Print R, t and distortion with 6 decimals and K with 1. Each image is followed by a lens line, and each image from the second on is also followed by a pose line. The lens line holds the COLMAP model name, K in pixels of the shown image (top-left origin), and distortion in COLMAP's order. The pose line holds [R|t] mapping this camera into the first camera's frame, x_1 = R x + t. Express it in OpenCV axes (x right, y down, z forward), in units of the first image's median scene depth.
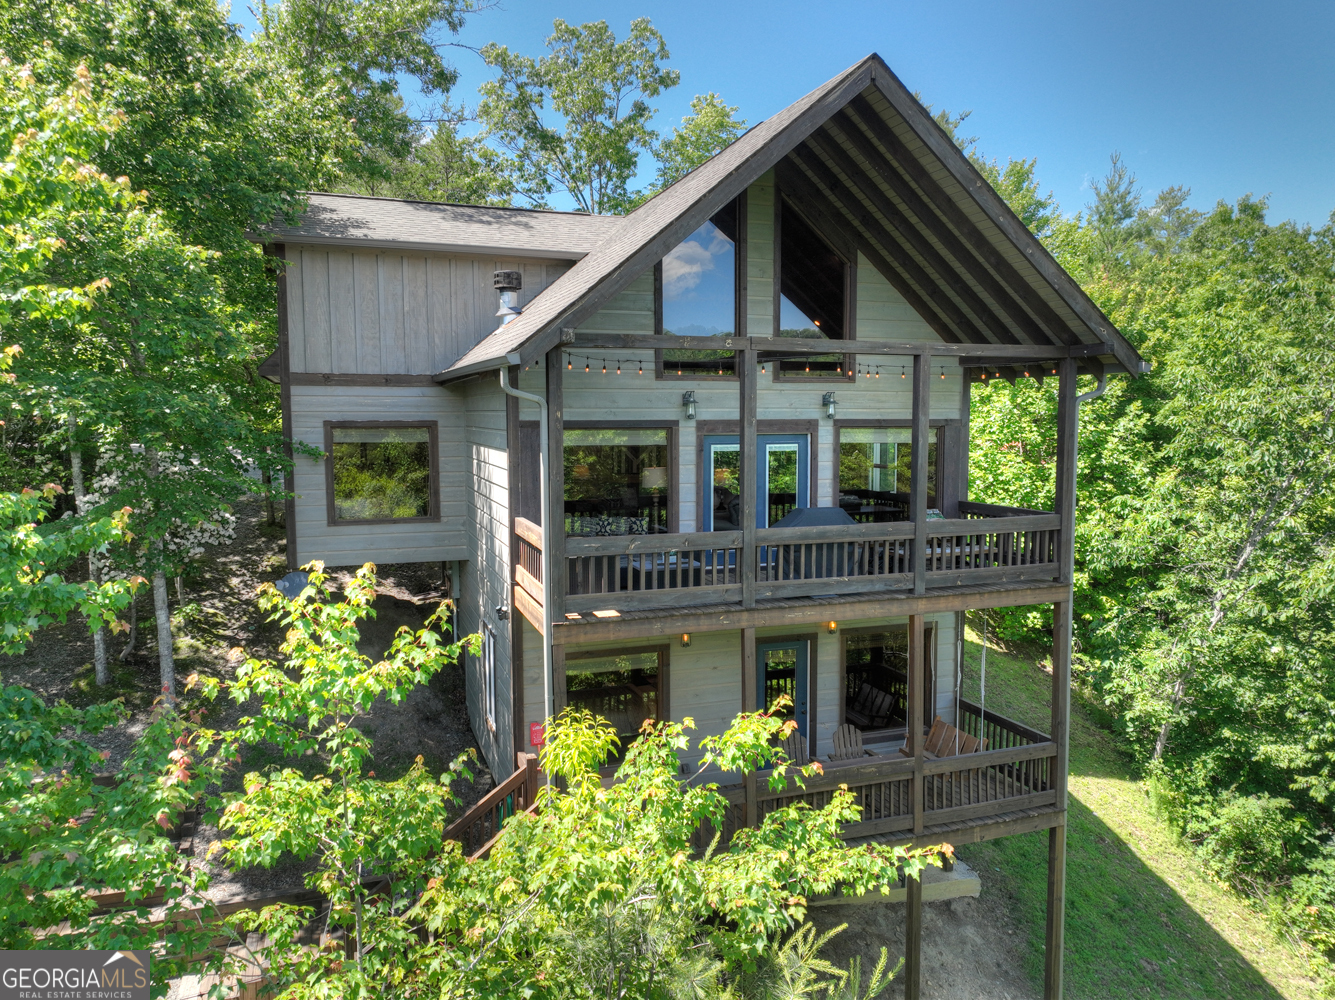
lens RADIAL K [[928.5, 0, 667.5], [0, 928.5, 500.0], [0, 0, 1]] dist [0.007138, 0.010156]
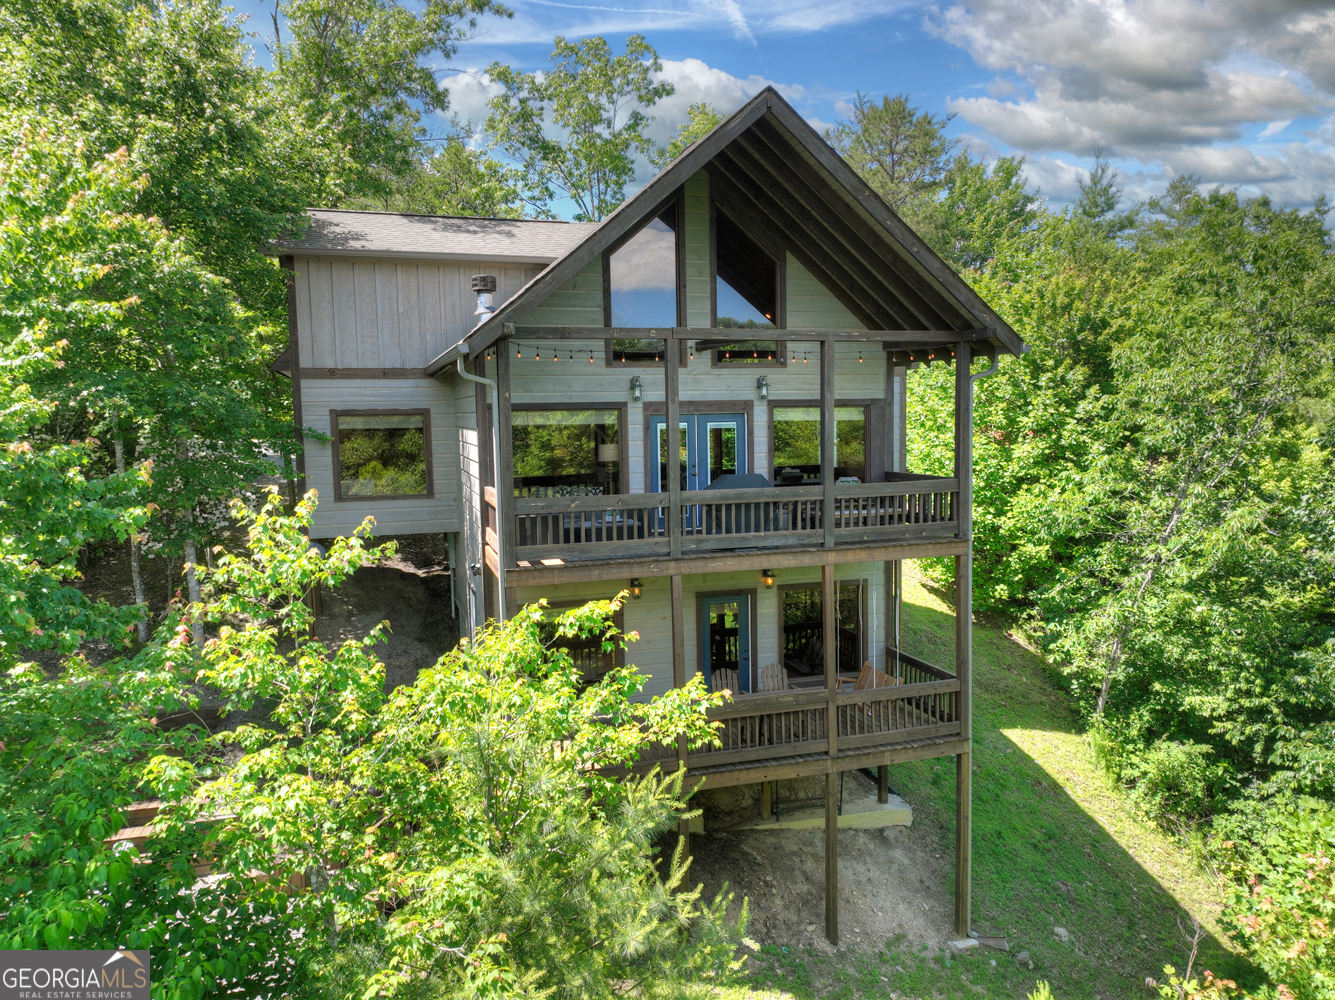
lens RADIAL K [[928.5, 0, 667.5], [0, 928.5, 500.0], [0, 0, 1]] dist [0.007138, 0.010156]
pose [[0.999162, -0.011655, -0.039228, 0.088900], [0.011707, 0.999931, 0.001102, 0.029499], [0.039212, -0.001561, 0.999230, -0.126024]]
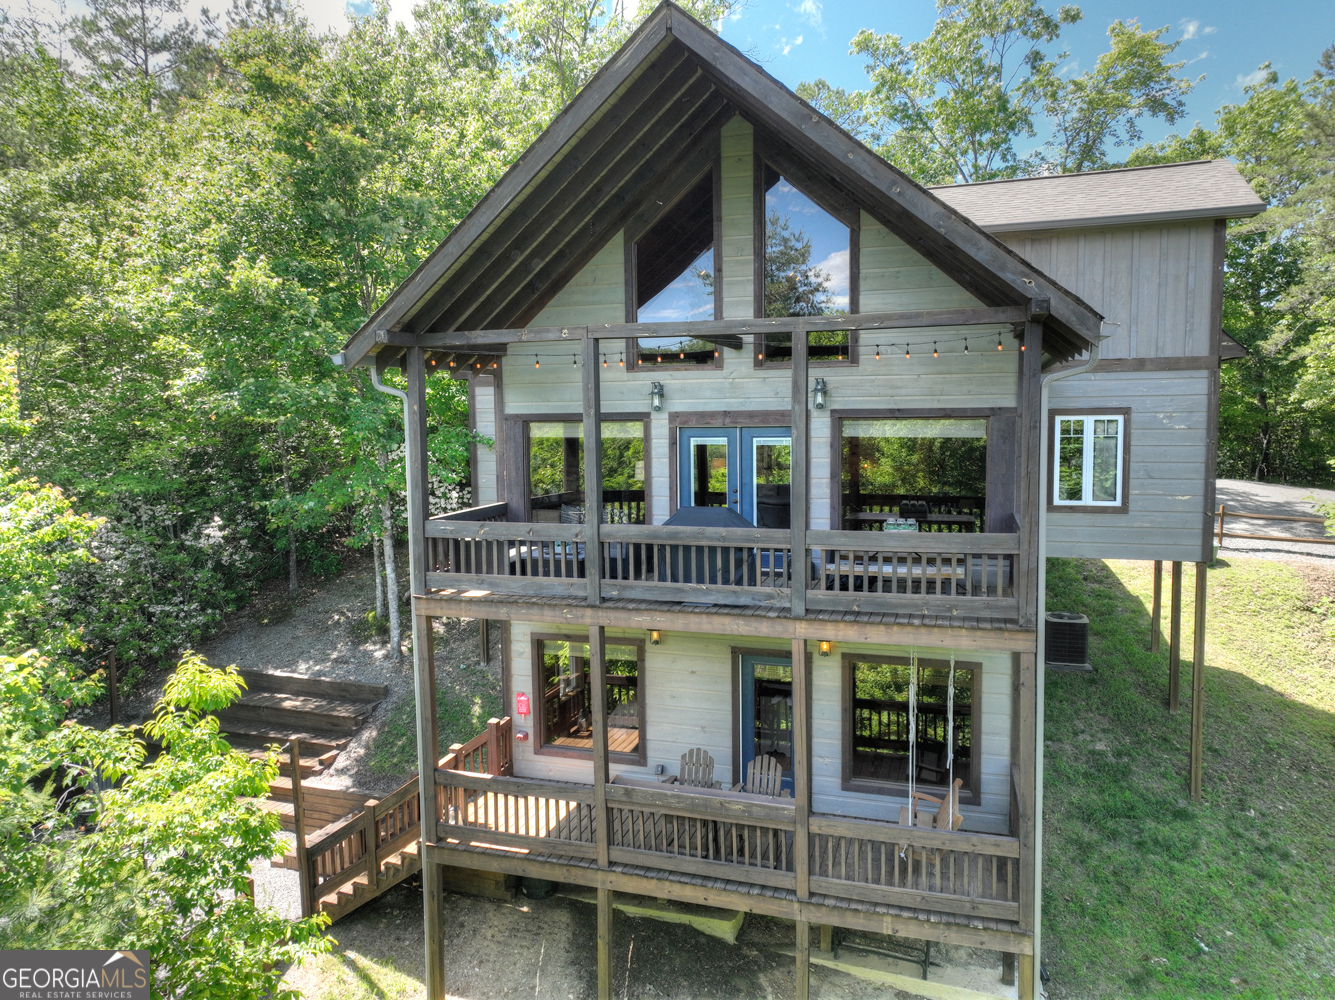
lens RADIAL K [[928.5, 0, 667.5], [0, 928.5, 500.0], [0, 0, 1]] dist [0.007138, 0.010156]
pose [[0.793085, 0.047634, -0.607245, 0.525528], [-0.046485, 0.998763, 0.017633, -0.009437], [0.607334, 0.014243, 0.794319, 0.196151]]
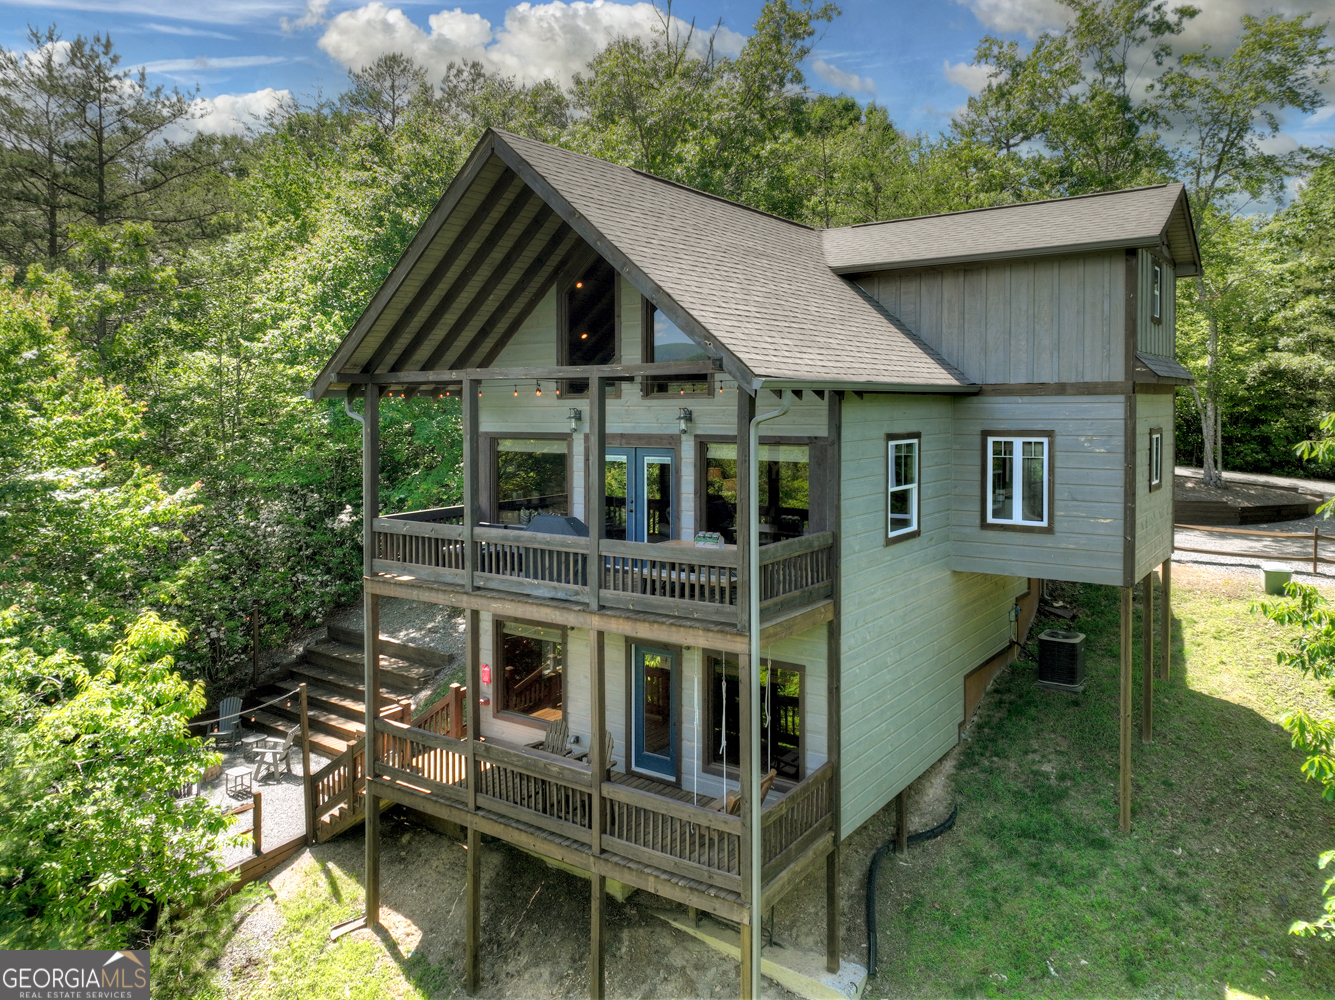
lens RADIAL K [[936.0, 0, 692.3], [0, 936.0, 427.7], [0, 0, 1]] dist [0.012510, 0.001136]
pose [[0.597728, 0.014539, -0.801567, 0.883239], [-0.068524, 0.997103, -0.033013, -0.054049], [0.798765, 0.074660, 0.596993, 0.350428]]
